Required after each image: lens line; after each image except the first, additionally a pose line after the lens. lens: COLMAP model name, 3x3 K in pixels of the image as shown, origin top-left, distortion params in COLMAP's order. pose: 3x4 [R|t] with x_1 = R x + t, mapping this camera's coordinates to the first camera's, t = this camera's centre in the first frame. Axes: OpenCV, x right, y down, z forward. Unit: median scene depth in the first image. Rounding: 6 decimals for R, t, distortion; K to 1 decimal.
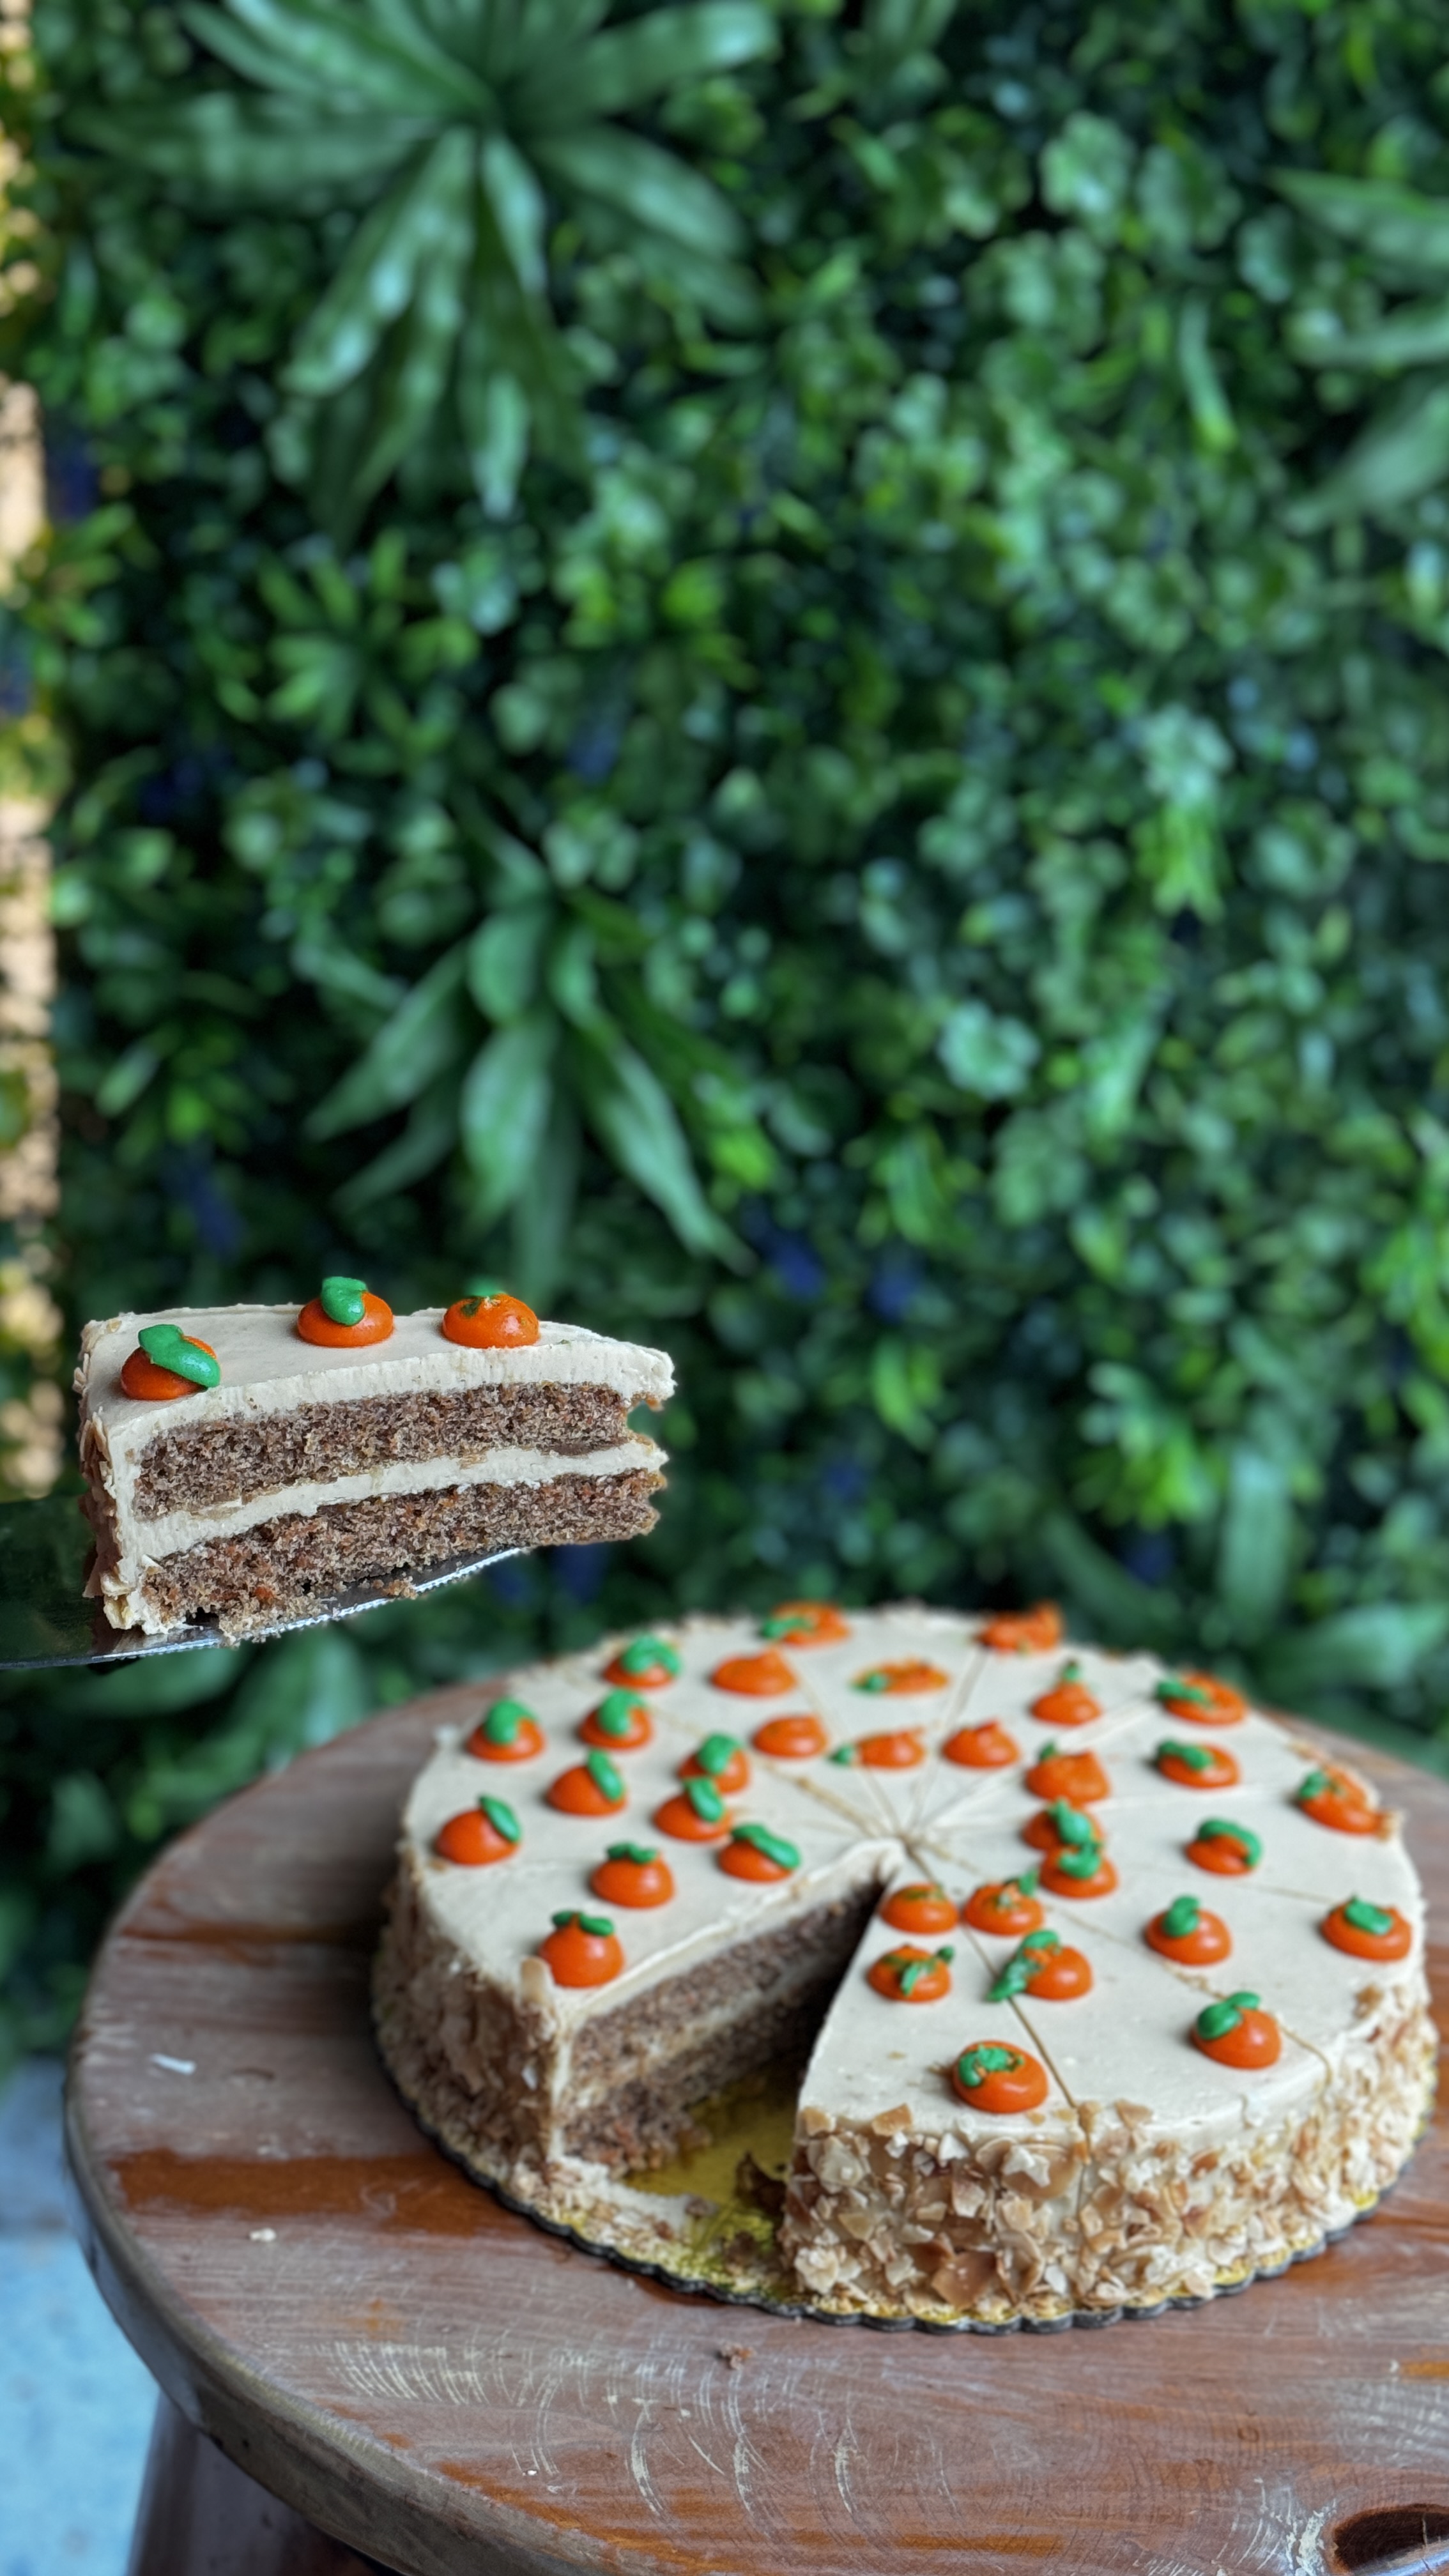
lens RADIAL K [[3700.1, 0, 735.7], [0, 3700.1, 1284.9], [0, 0, 1]] dist [0.148139, -0.134921]
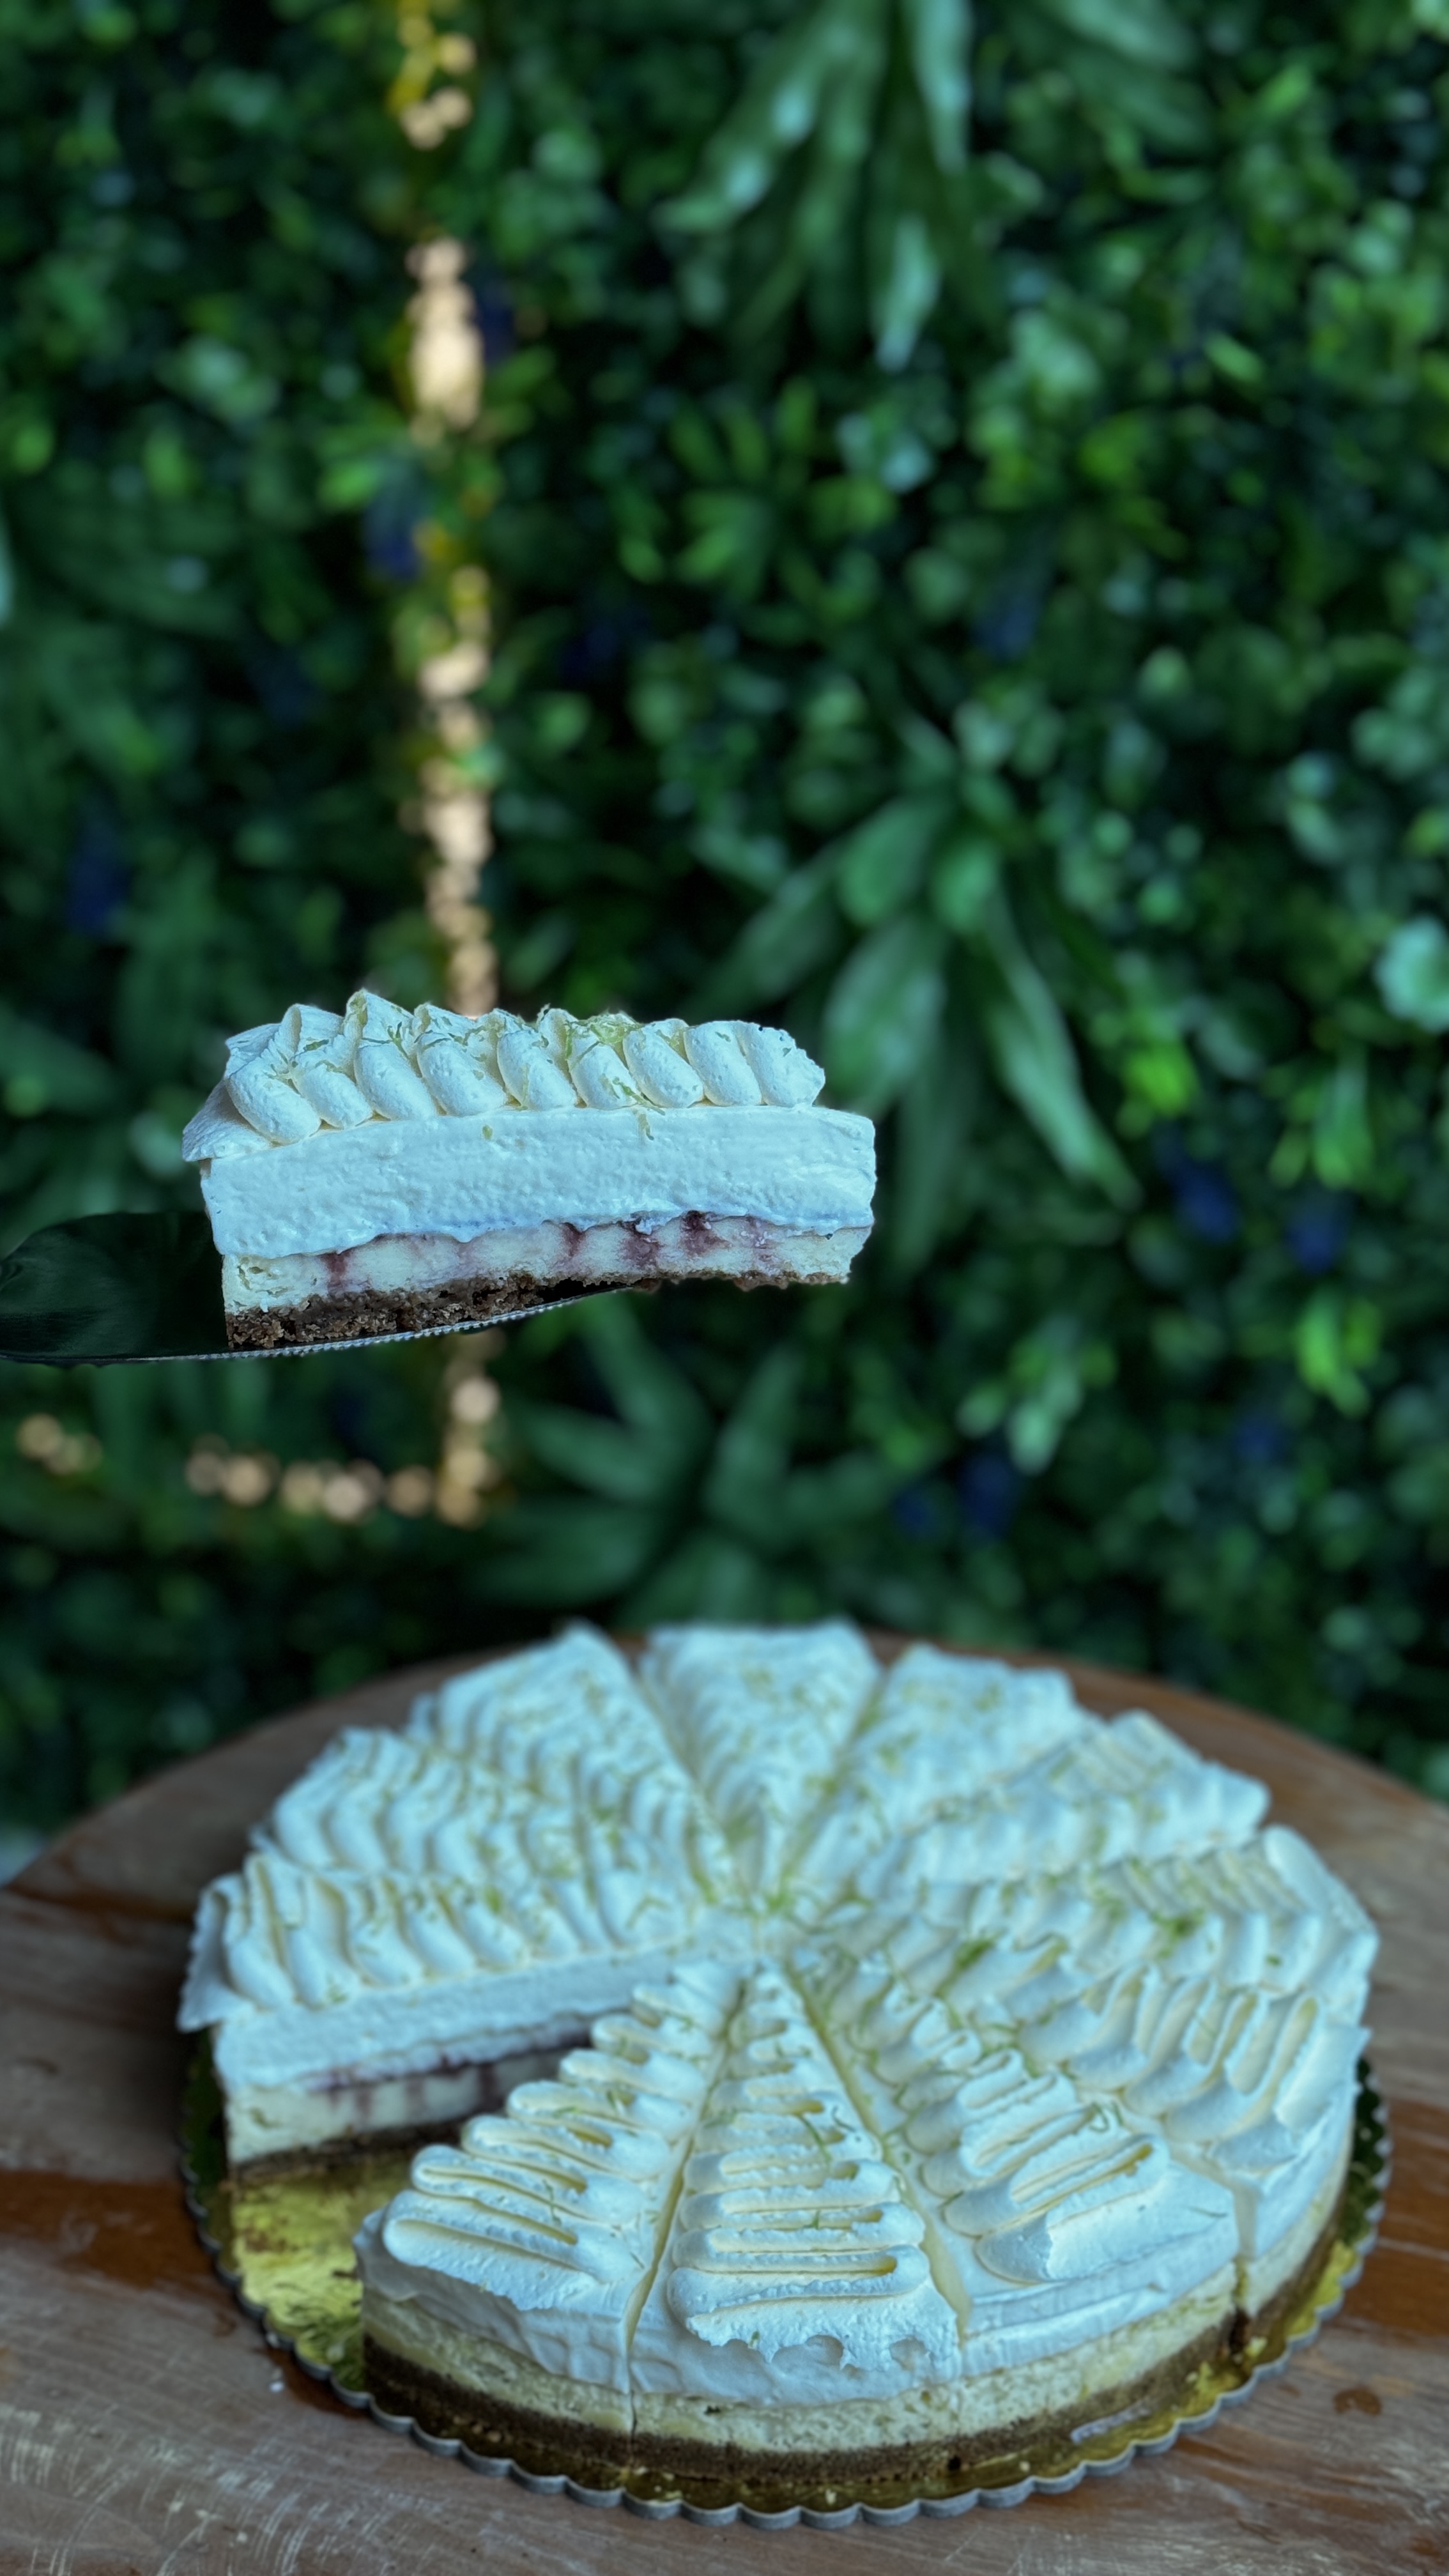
lens RADIAL K [[3686.9, 0, 720.0], [0, 3686.9, 1290.4], [0, 0, 1]] dist [0.178440, -0.357933]
pose [[0.948970, 0.085340, -0.303602, 0.188858], [-0.069543, 0.995620, 0.062491, -0.033310], [0.307605, -0.038189, 0.950748, 0.106186]]
